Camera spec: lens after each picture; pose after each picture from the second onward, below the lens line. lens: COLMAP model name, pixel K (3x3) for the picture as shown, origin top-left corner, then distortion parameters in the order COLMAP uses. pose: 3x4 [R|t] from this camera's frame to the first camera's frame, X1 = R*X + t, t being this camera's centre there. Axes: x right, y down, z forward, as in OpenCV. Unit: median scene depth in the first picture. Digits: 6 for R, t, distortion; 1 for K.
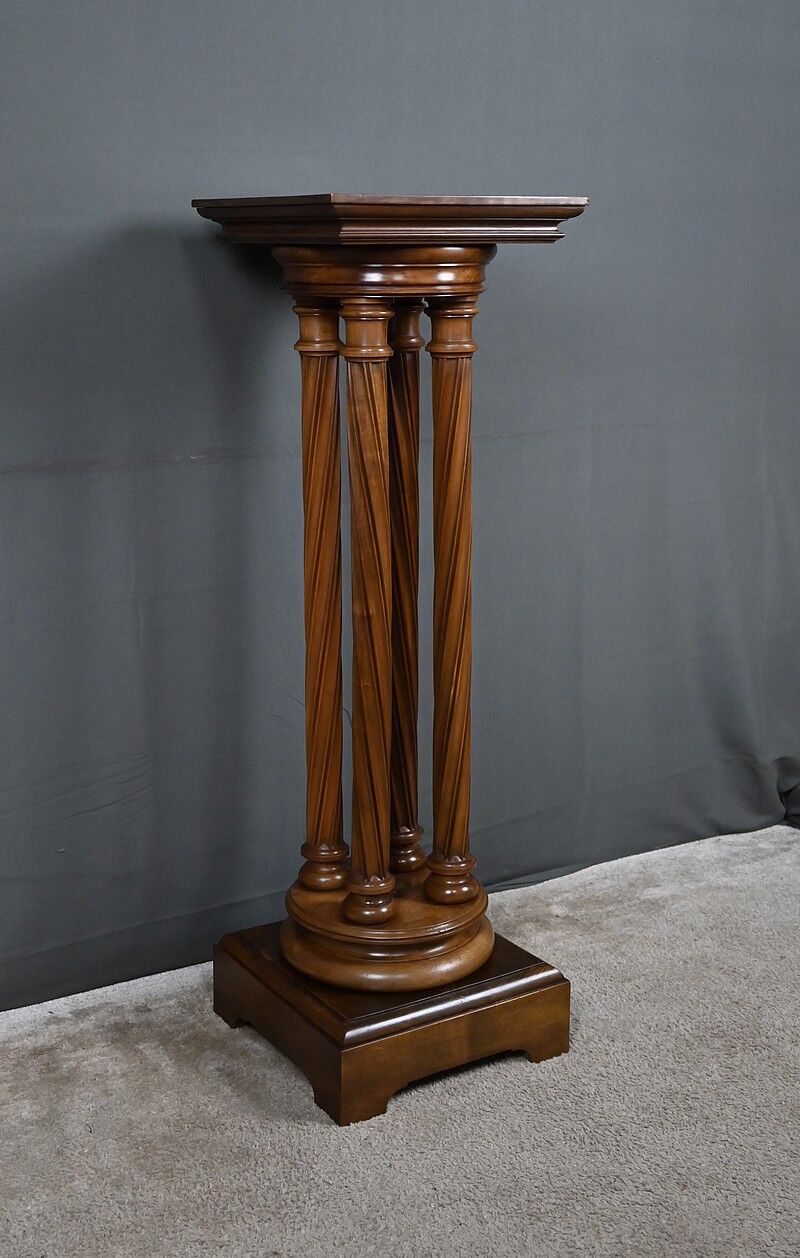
lens RADIAL K [[1592.4, 0, 396.0], [0, 1592.4, 653.7], [0, 0, 1]] dist [0.065810, -0.027336]
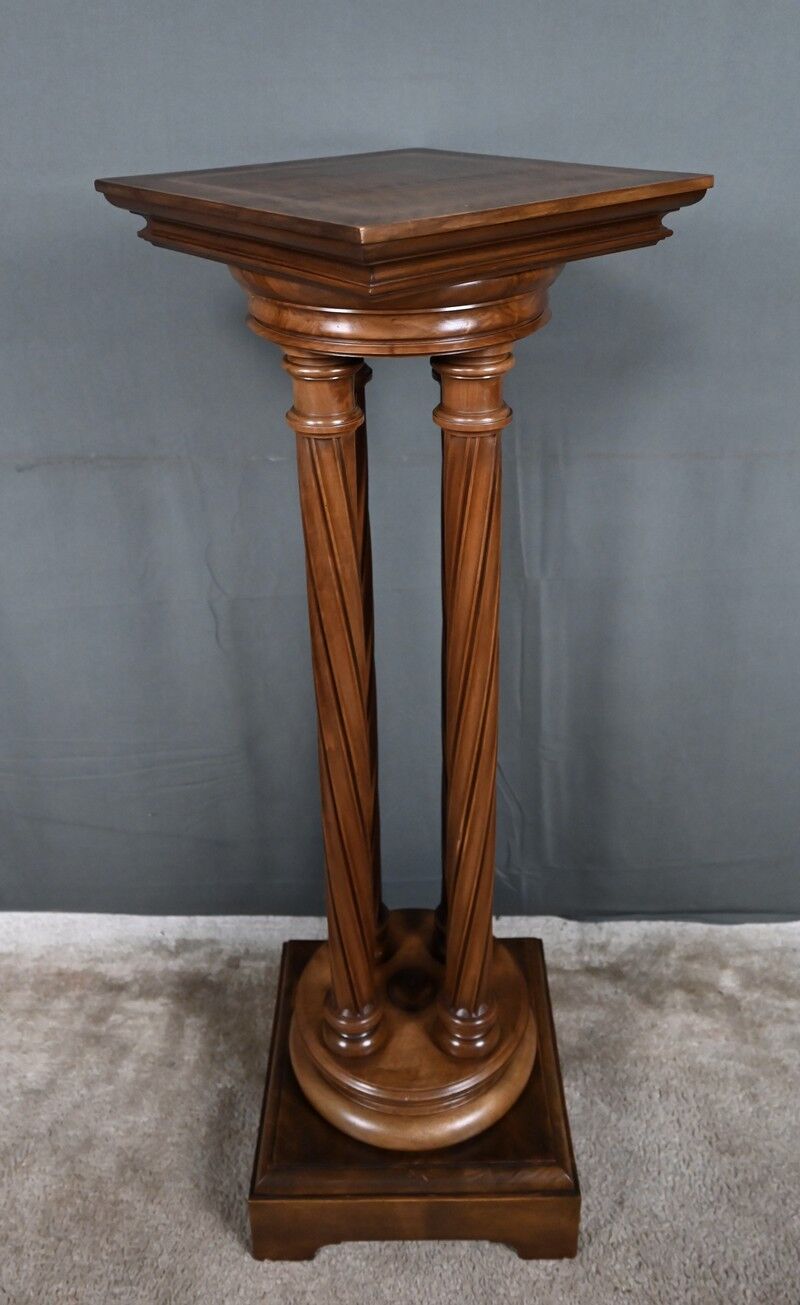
lens RADIAL K [[1043.8, 0, 407.4], [0, 1043.8, 545.3], [0, 0, 1]] dist [0.001284, 0.000024]
pose [[0.847964, 0.220317, -0.482097, 0.217194], [-0.124751, 0.966928, 0.222458, -0.216751], [0.515164, -0.128494, 0.847405, 0.565838]]
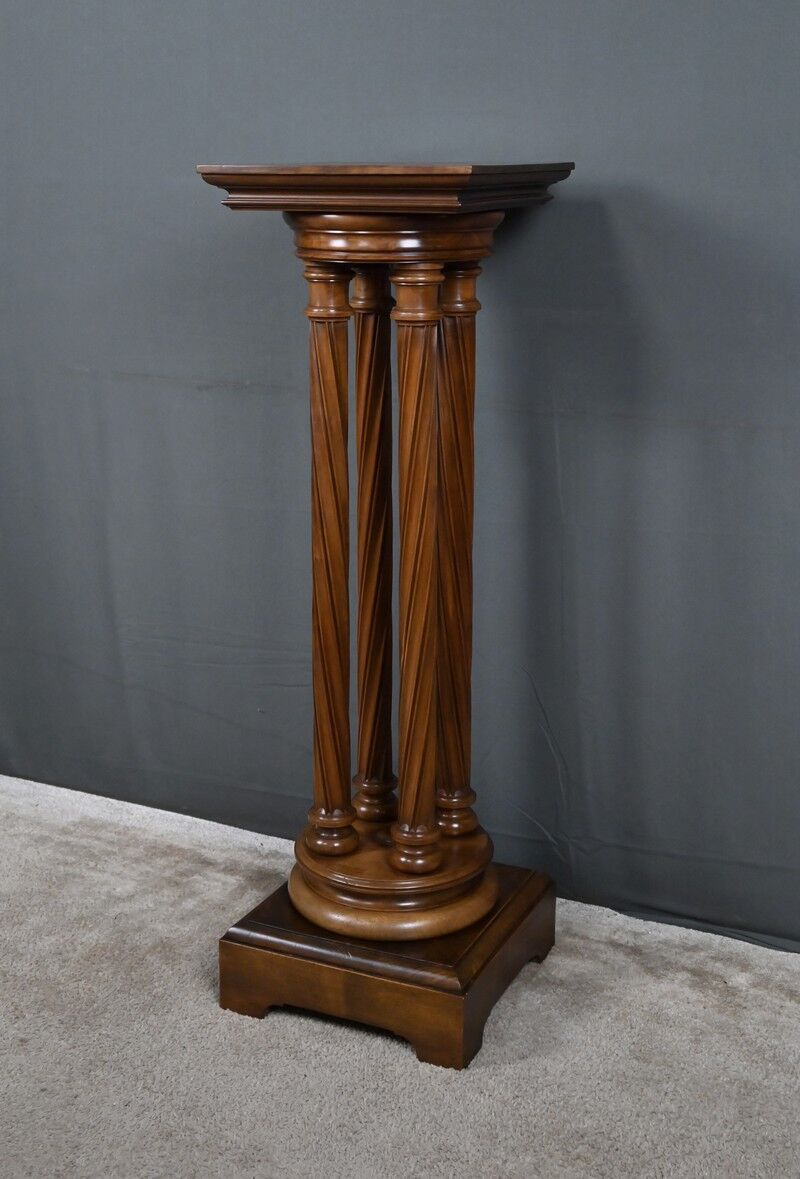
lens RADIAL K [[1526.2, 0, 398.9], [0, 1526.2, 551.5], [0, 0, 1]] dist [0.019858, -0.001844]
pose [[0.551626, 0.202703, -0.809086, 0.770497], [-0.216820, 0.971522, 0.095573, -0.127645], [0.805418, 0.122705, 0.579867, 0.425143]]
